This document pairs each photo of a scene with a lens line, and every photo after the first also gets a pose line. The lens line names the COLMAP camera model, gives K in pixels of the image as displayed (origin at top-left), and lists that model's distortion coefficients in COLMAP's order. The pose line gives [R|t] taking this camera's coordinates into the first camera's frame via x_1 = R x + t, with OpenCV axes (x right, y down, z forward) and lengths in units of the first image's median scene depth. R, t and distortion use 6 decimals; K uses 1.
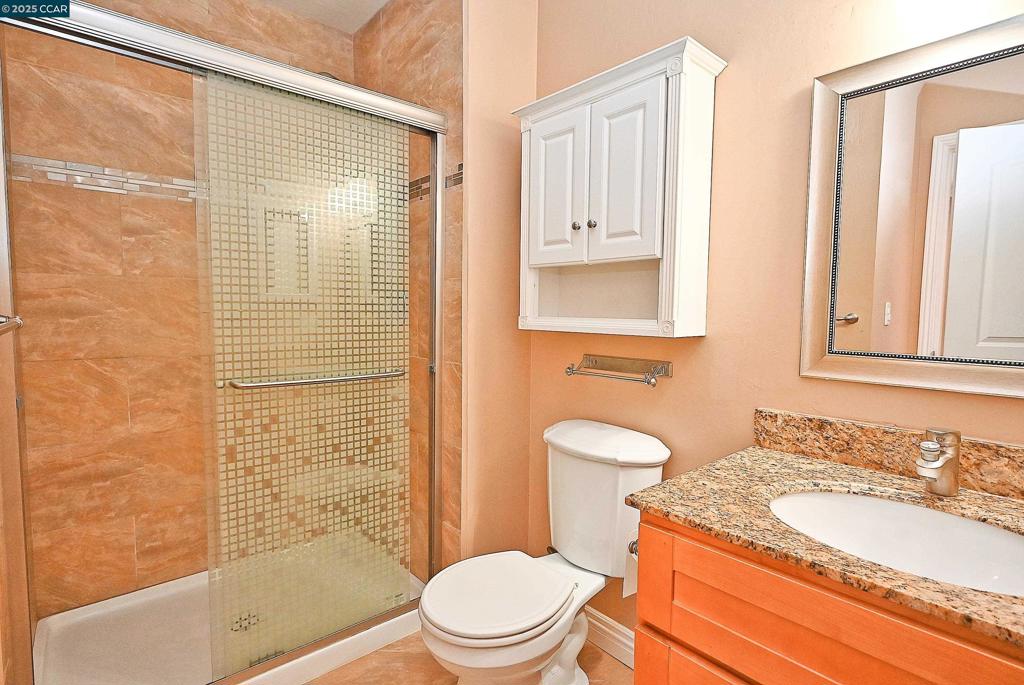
lens RADIAL K [[508.1, 0, 512.0], [0, 508.1, 342.5], [0, 0, 1]] dist [-0.000874, 0.000146]
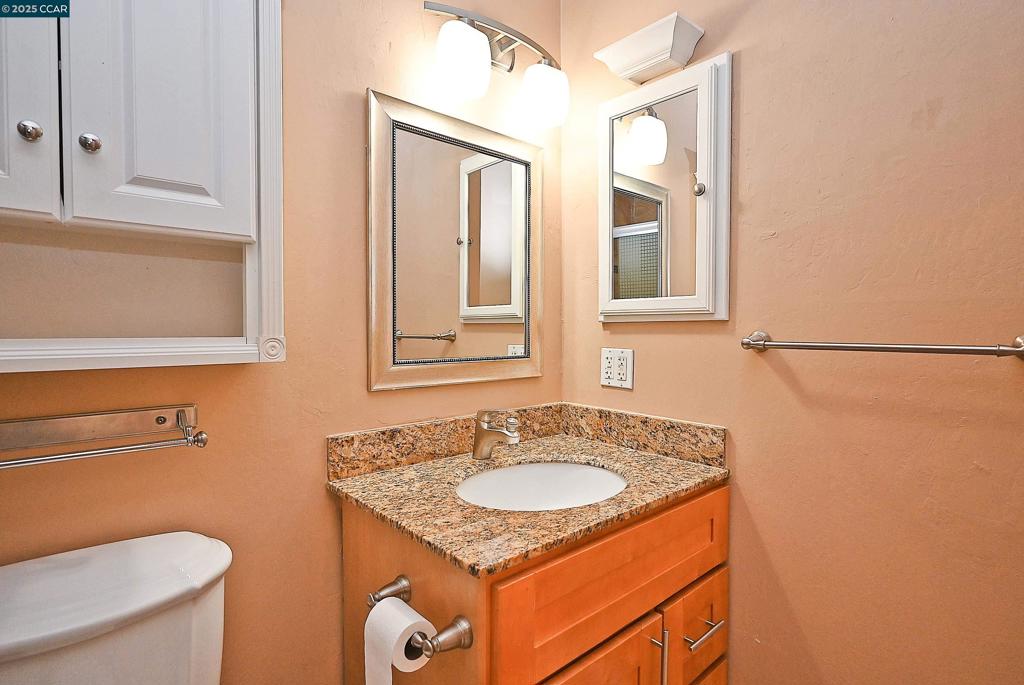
lens RADIAL K [[508.1, 0, 512.0], [0, 508.1, 342.5], [0, 0, 1]] dist [-0.000874, 0.000146]
pose [[-0.016472, -0.032366, 0.999340, -0.443840], [0.067824, 0.997138, 0.033413, -0.044315], [-0.997561, 0.068329, -0.014230, 0.814094]]
